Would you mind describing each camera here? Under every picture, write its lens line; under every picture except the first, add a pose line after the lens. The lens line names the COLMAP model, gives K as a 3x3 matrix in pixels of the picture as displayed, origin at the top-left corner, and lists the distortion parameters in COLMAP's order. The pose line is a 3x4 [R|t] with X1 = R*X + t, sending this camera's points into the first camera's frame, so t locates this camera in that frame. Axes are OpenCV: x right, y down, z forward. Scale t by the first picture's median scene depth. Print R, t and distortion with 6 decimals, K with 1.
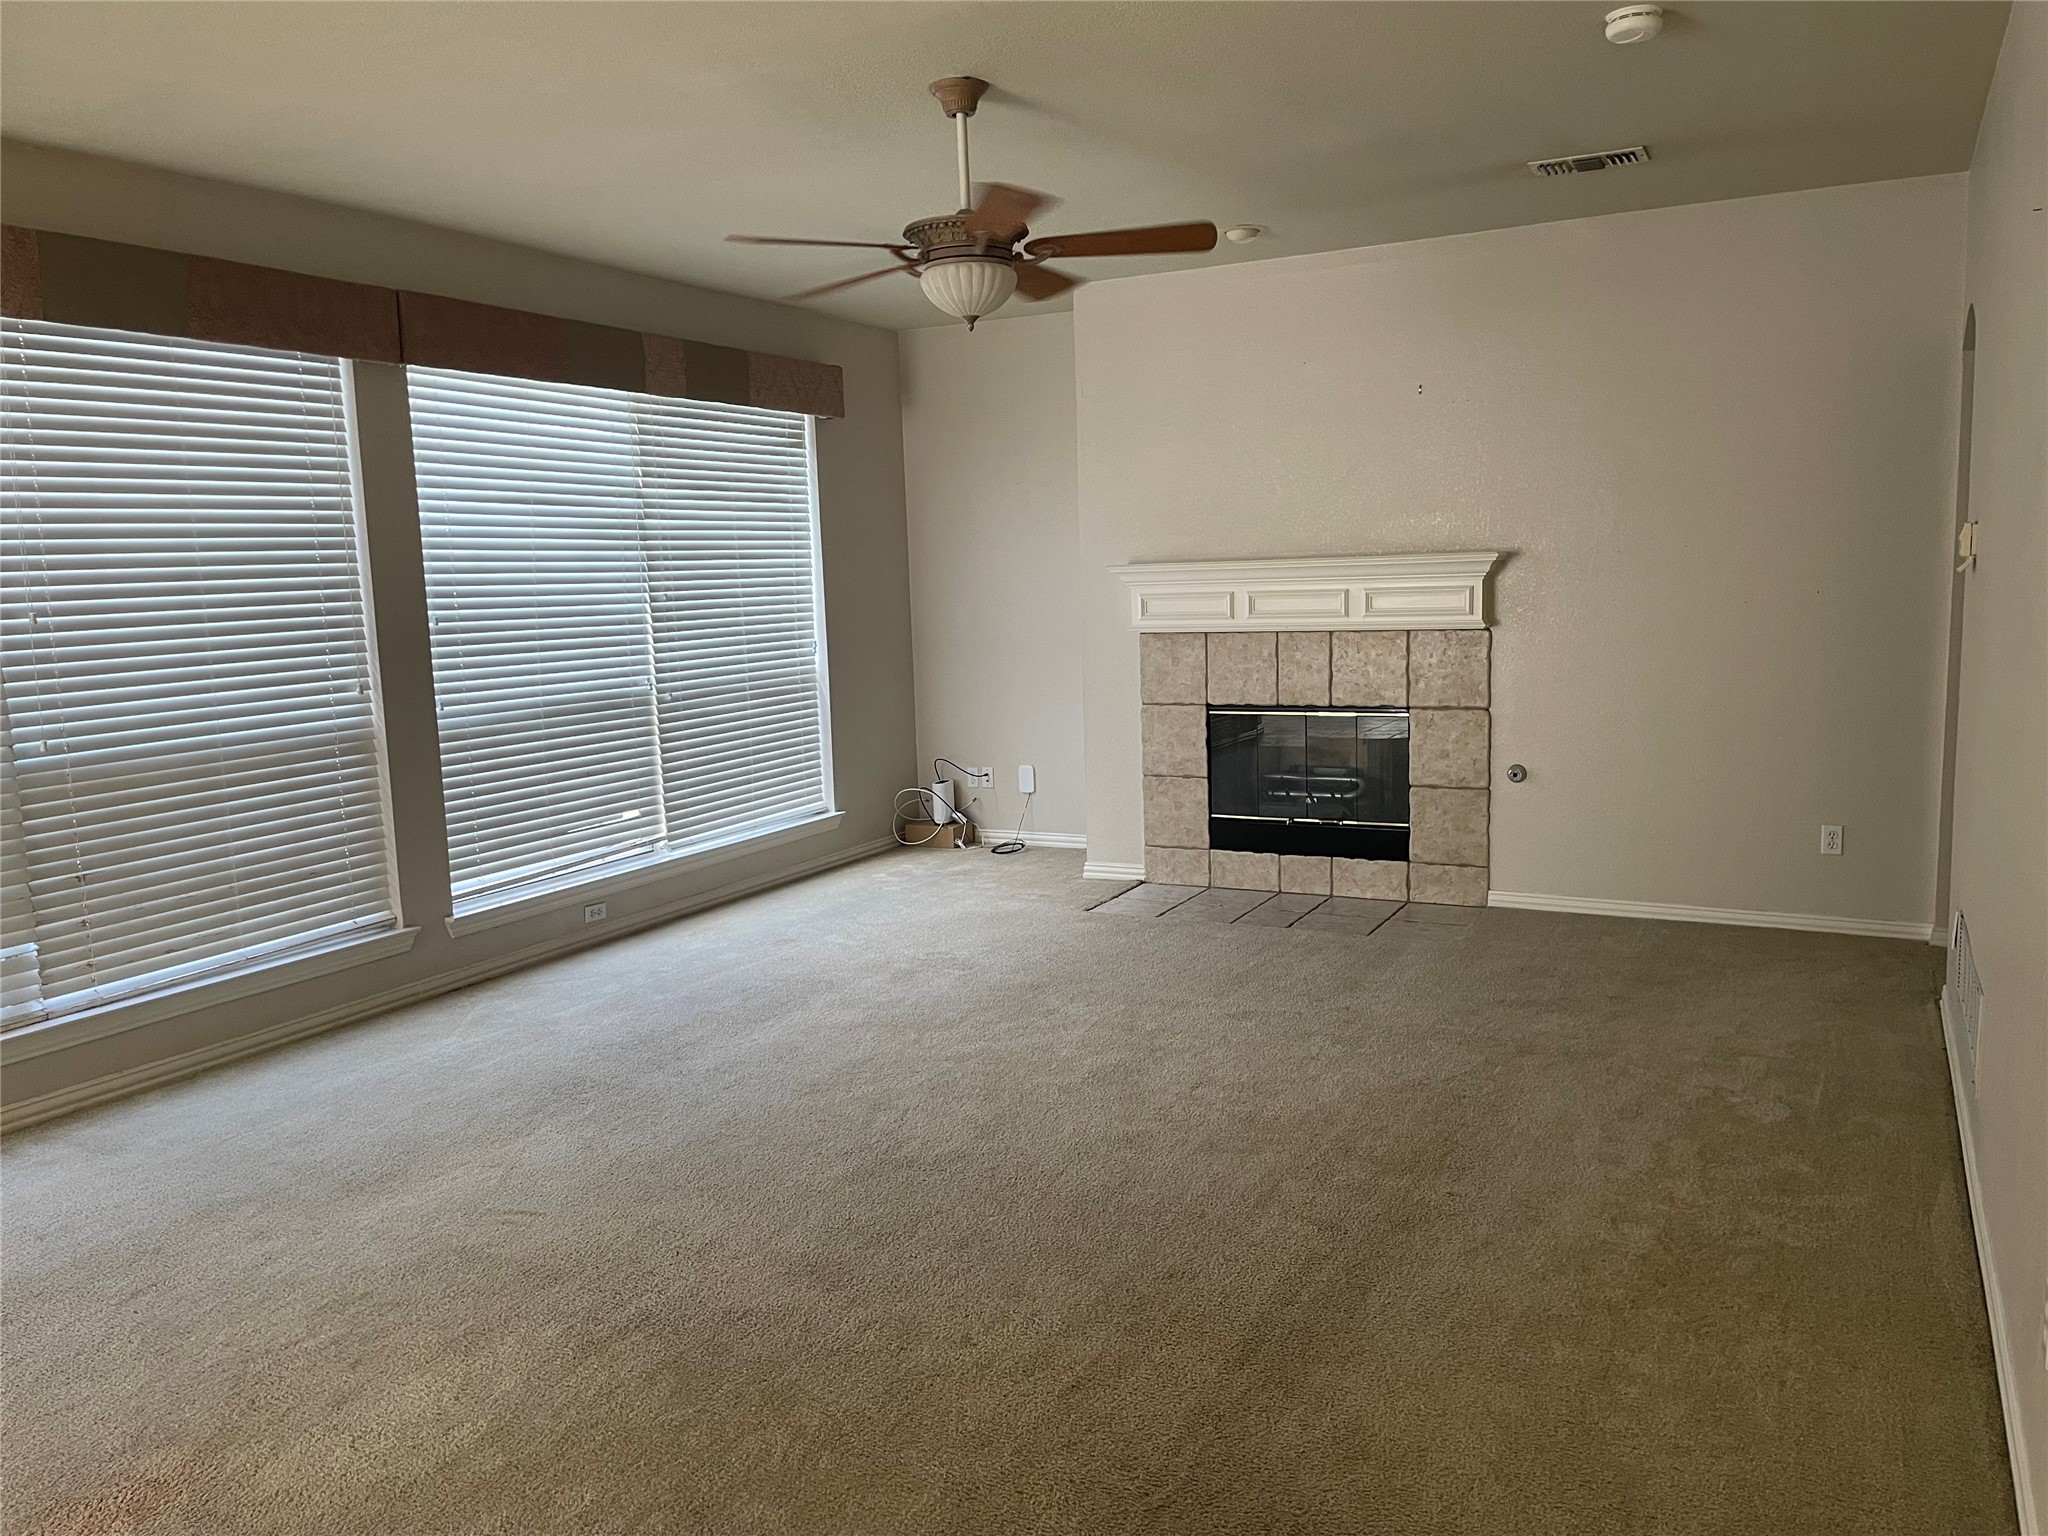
lens RADIAL K [[1563.5, 0, 1042.7], [0, 1563.5, 779.4], [0, 0, 1]] dist [0.095946, -0.118982]
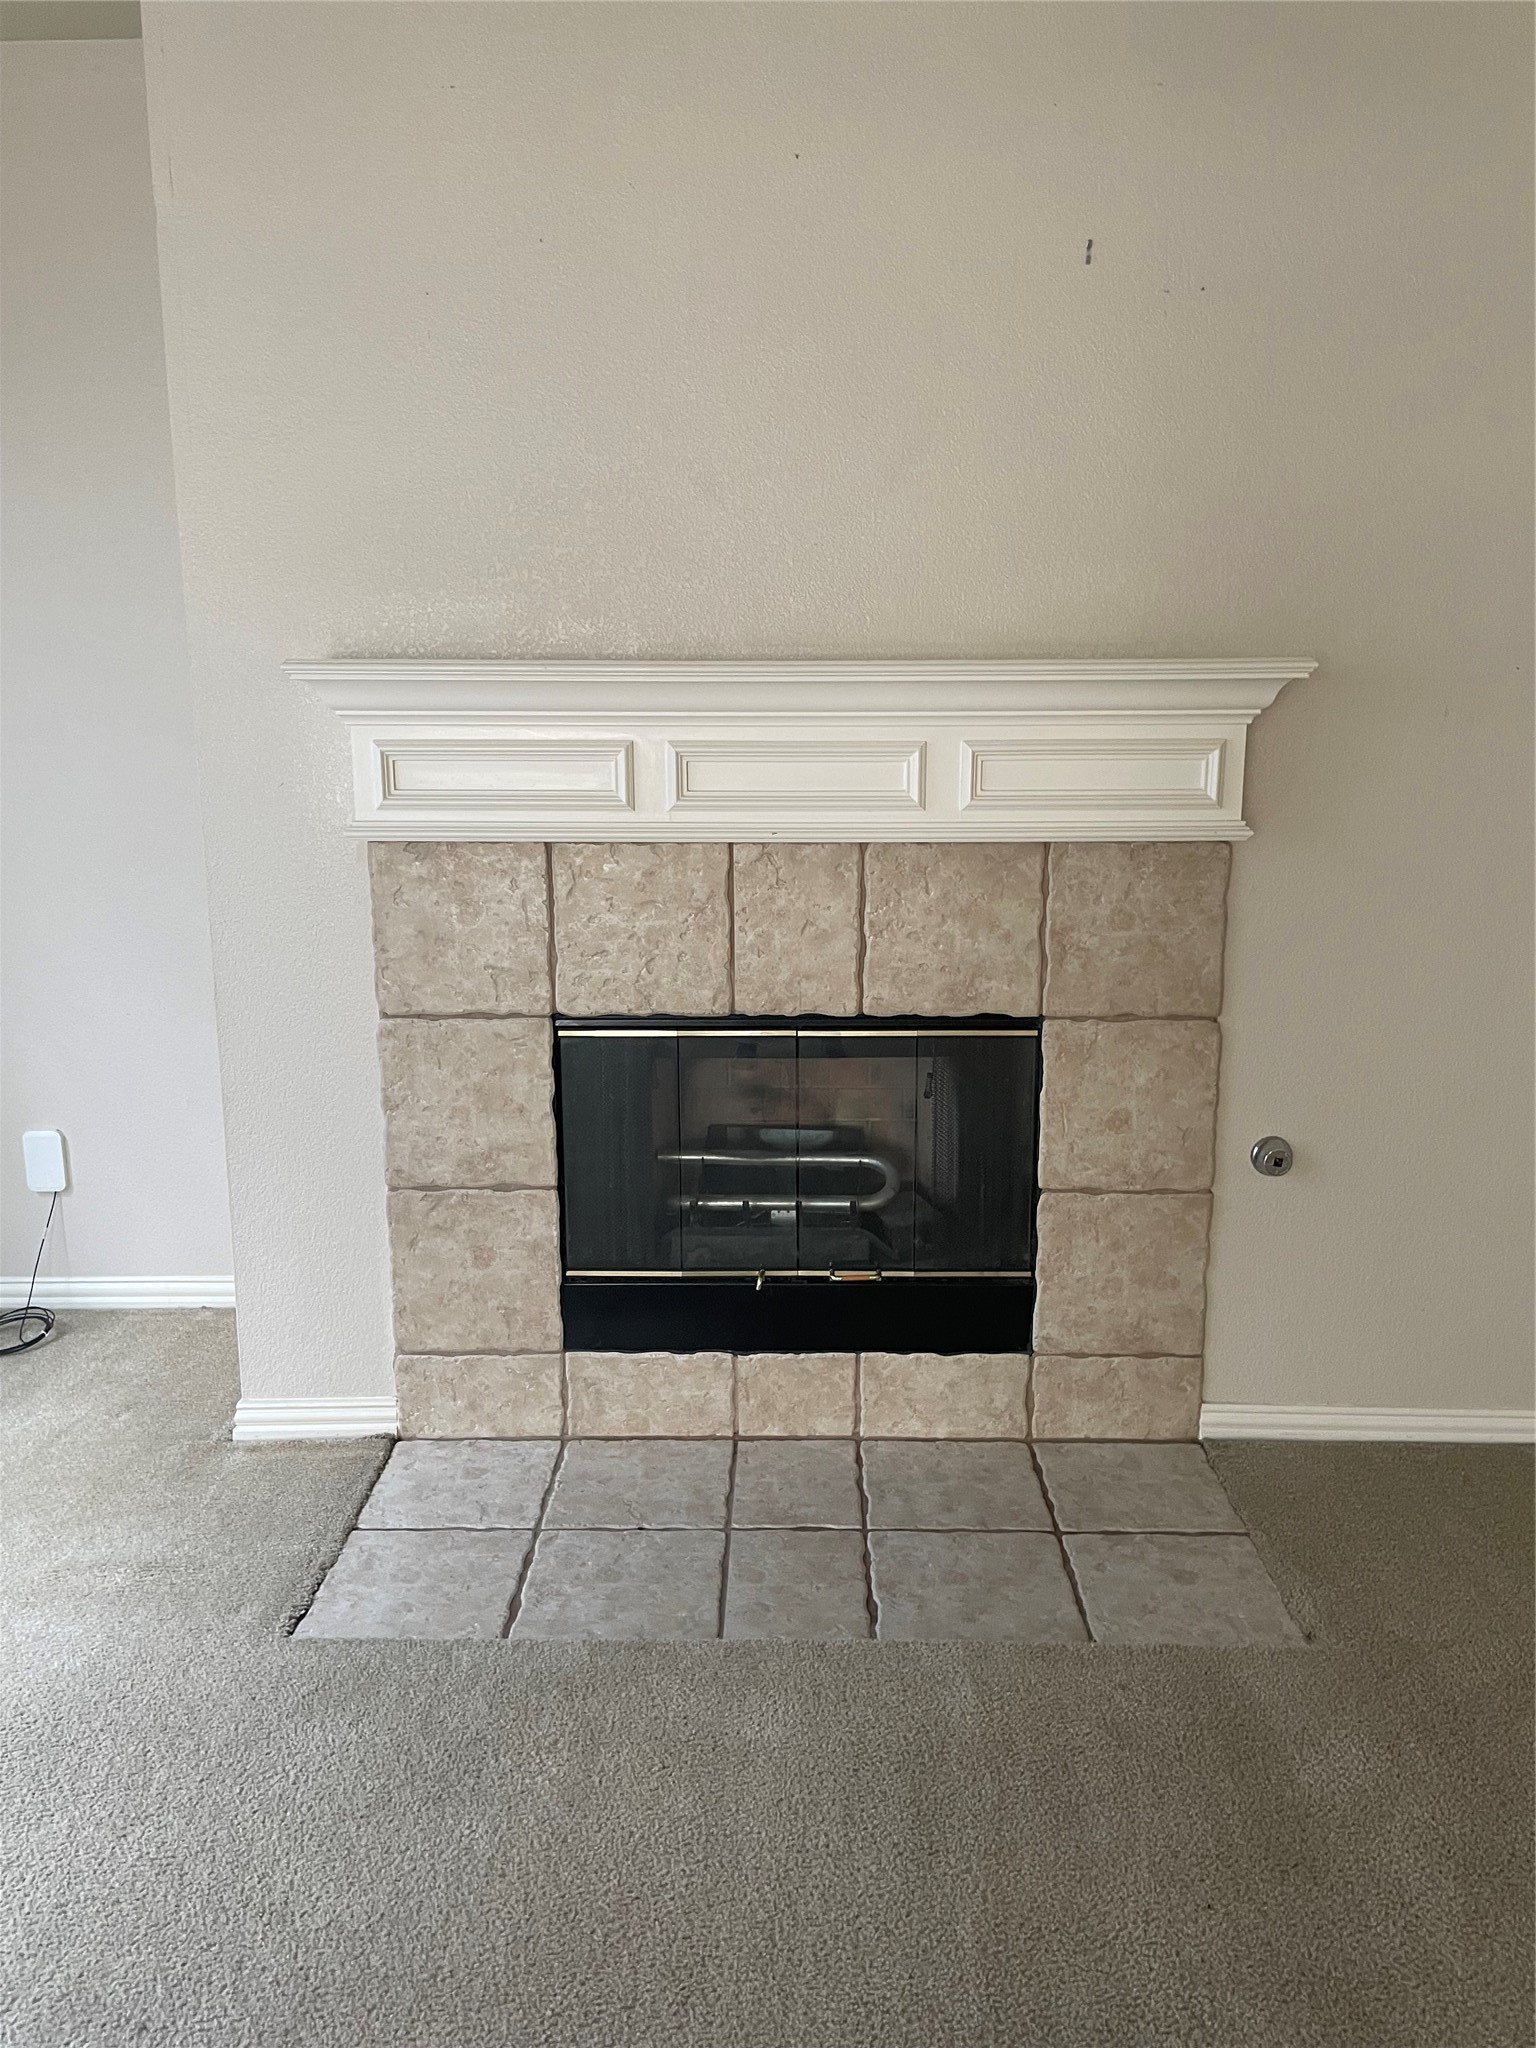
lens RADIAL K [[1563.5, 0, 768.7], [0, 1563.5, 1014.3], [0, 0, 1]] dist [0.095946, -0.118982]
pose [[0.894111, -0.059147, 0.443923, -0.028634], [0.033466, 0.997293, 0.065472, -0.076499], [-0.446594, -0.043682, 0.893670, 0.632580]]
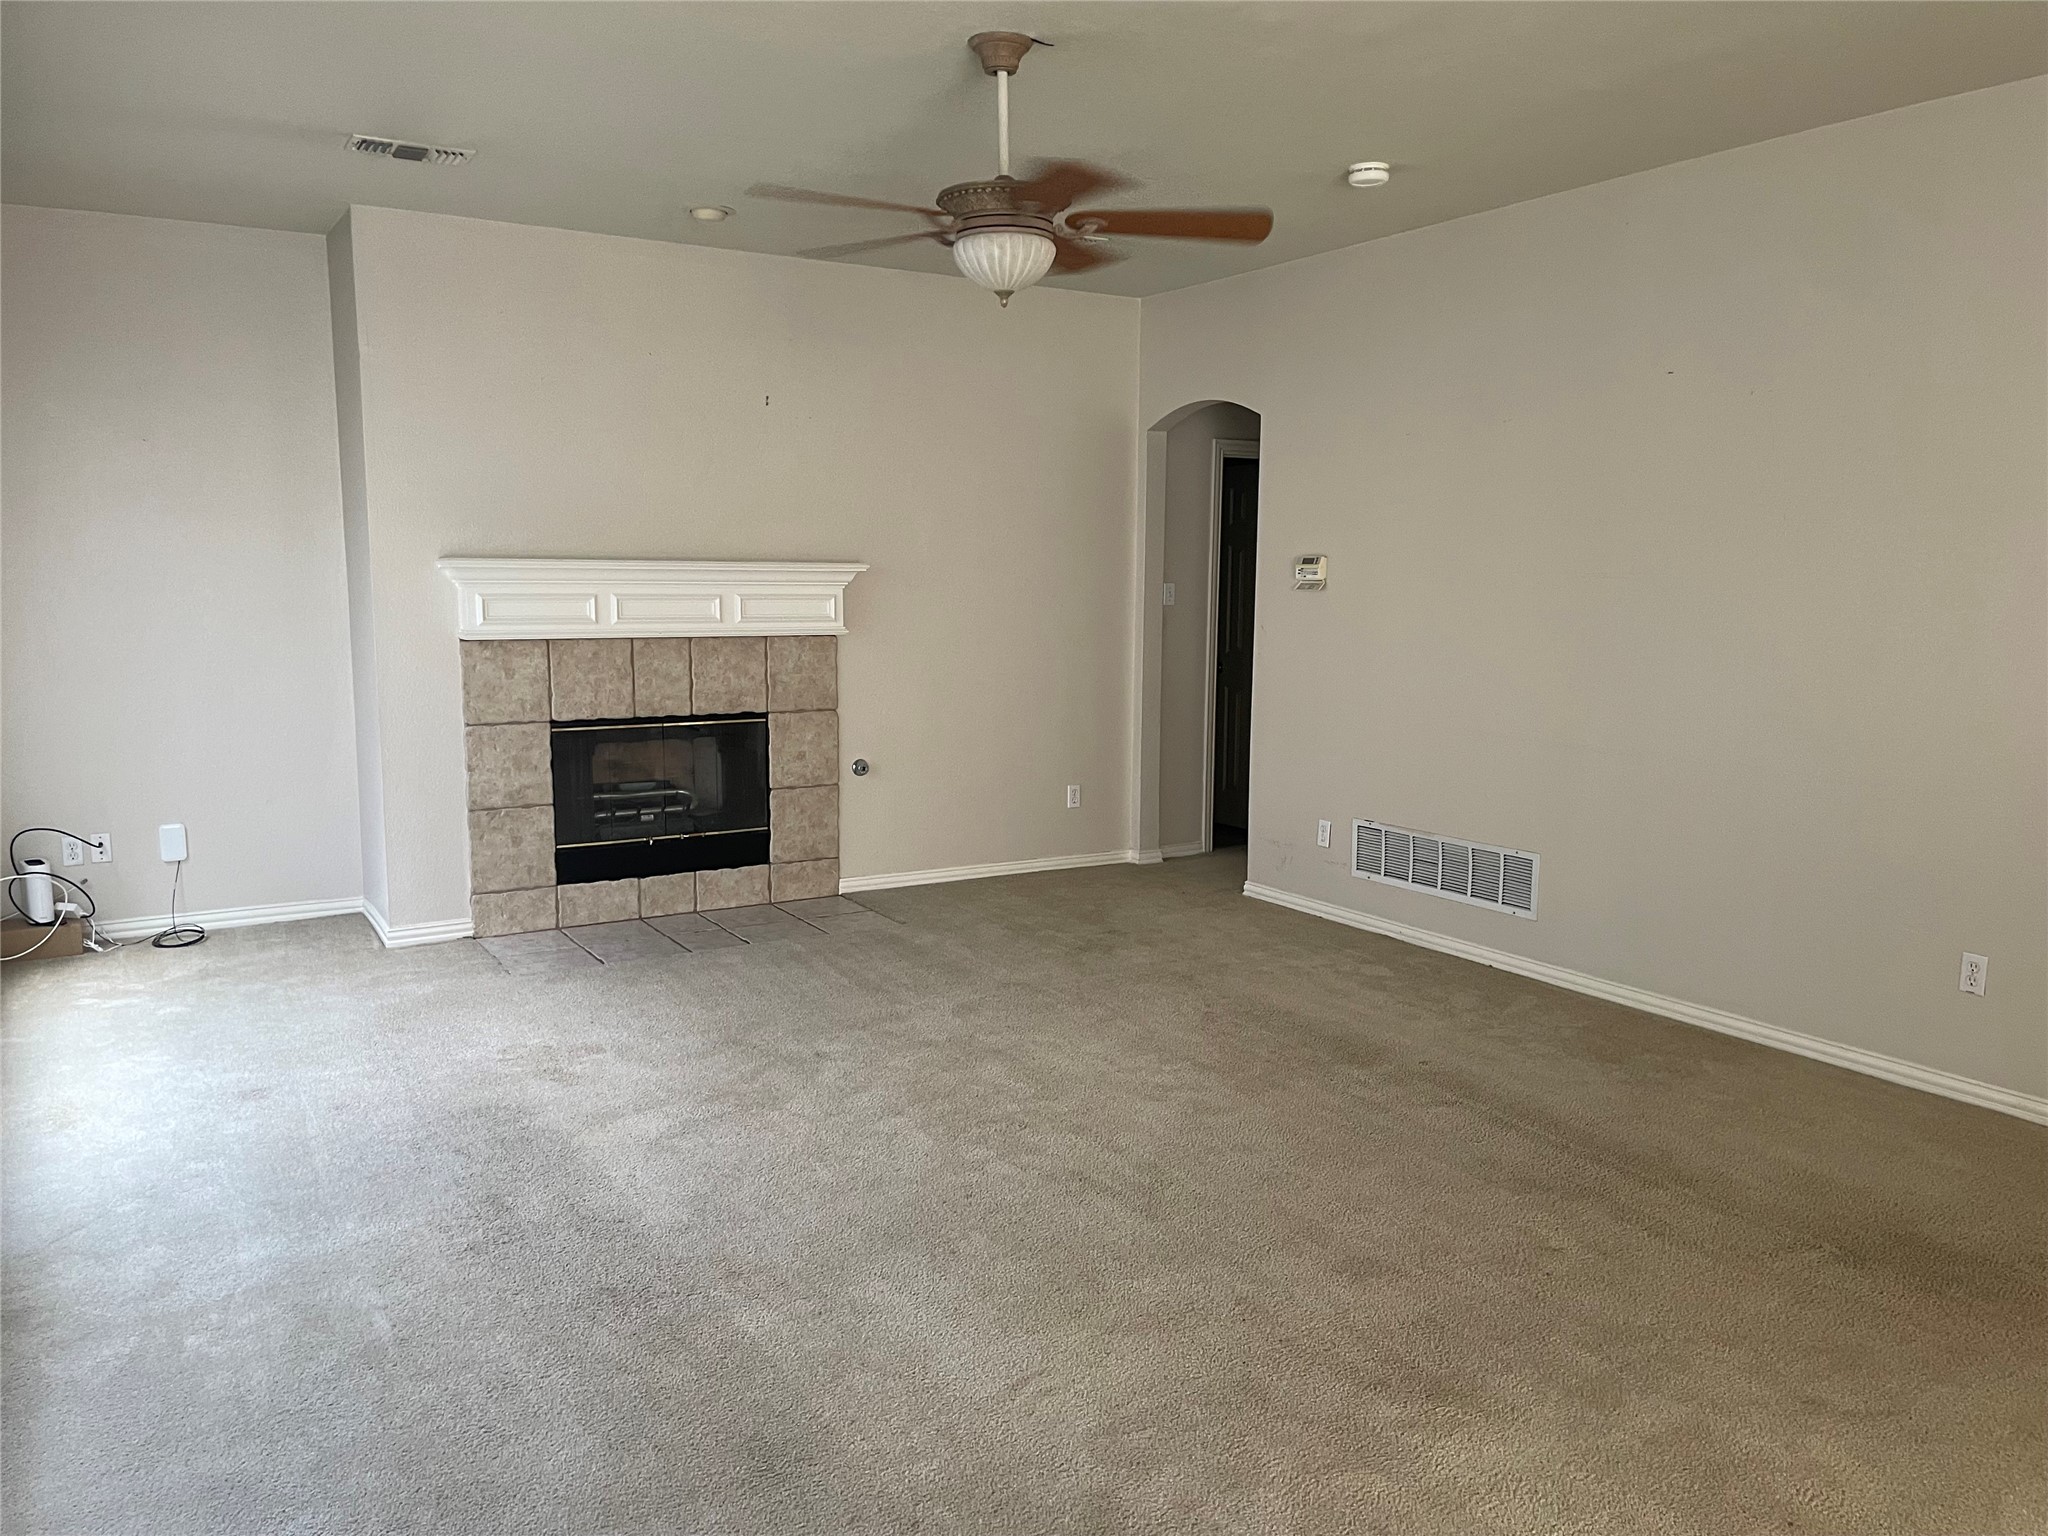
lens RADIAL K [[1563.5, 0, 1066.5], [0, 1563.5, 745.8], [0, 0, 1]] dist [0.095946, -0.118982]
pose [[0.500962, -0.065402, 0.862995, -0.539429], [0.092110, 0.995506, 0.021975, -0.028188], [-0.860554, 0.068482, 0.504735, 0.316589]]
